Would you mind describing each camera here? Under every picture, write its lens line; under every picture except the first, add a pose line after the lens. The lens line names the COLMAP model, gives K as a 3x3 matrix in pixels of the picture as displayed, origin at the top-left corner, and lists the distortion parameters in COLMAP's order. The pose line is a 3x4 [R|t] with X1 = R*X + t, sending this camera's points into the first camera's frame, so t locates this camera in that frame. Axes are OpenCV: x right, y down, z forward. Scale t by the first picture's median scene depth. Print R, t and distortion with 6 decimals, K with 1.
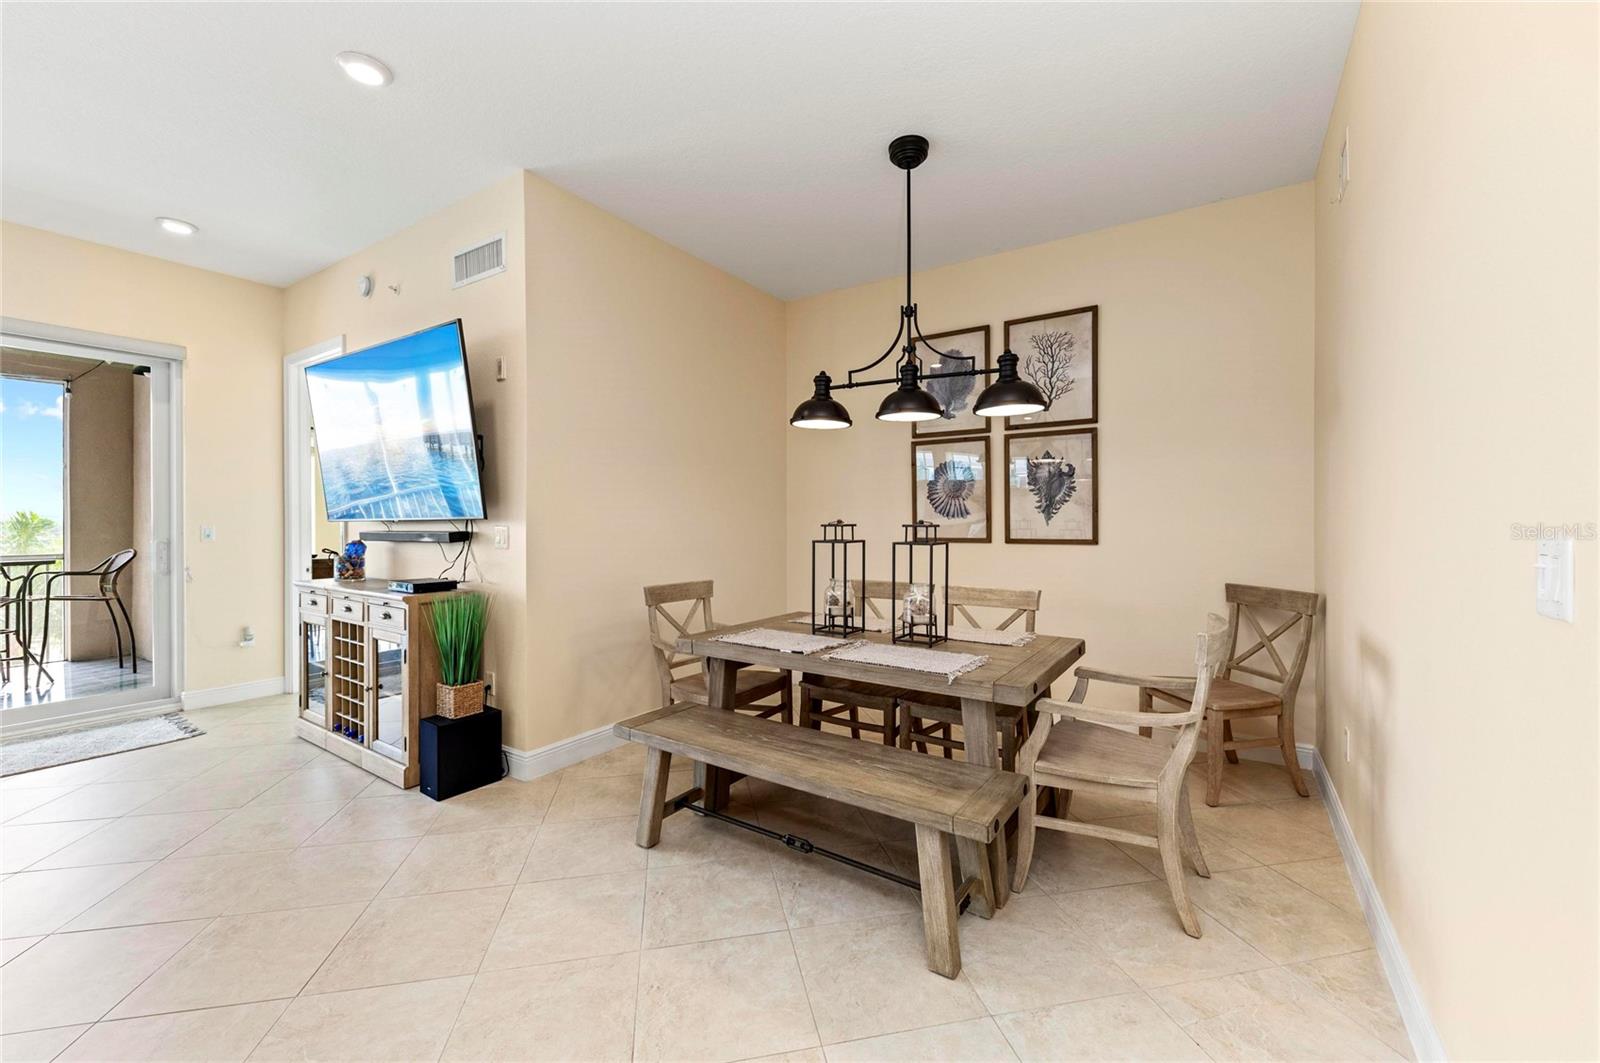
lens RADIAL K [[630.9, 0, 802.9], [0, 630.9, 522.9], [0, 0, 1]] dist [0.011665, -0.005377]
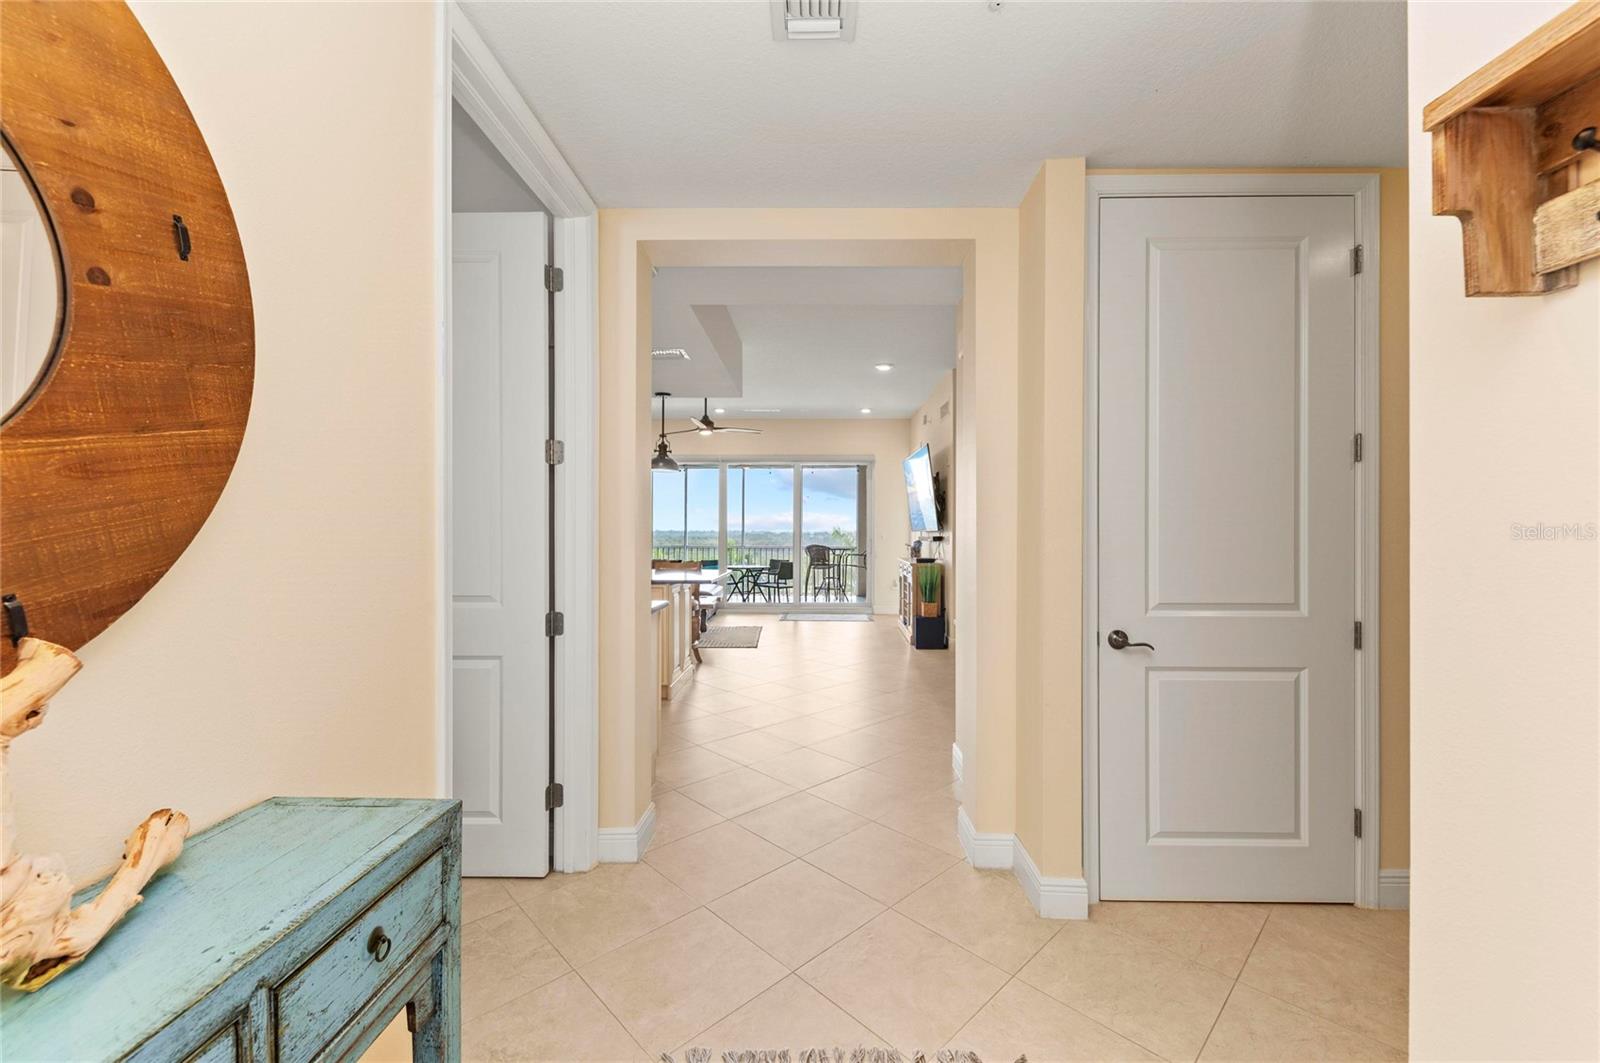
lens RADIAL K [[630.9, 0, 809.9], [0, 630.9, 536.9], [0, 0, 1]] dist [0.011665, -0.005377]
pose [[0.528327, 0.008118, -0.849002, 1.116944], [-0.006238, 0.999964, 0.005680, 0.007519], [0.849018, 0.002296, 0.528359, -0.538254]]
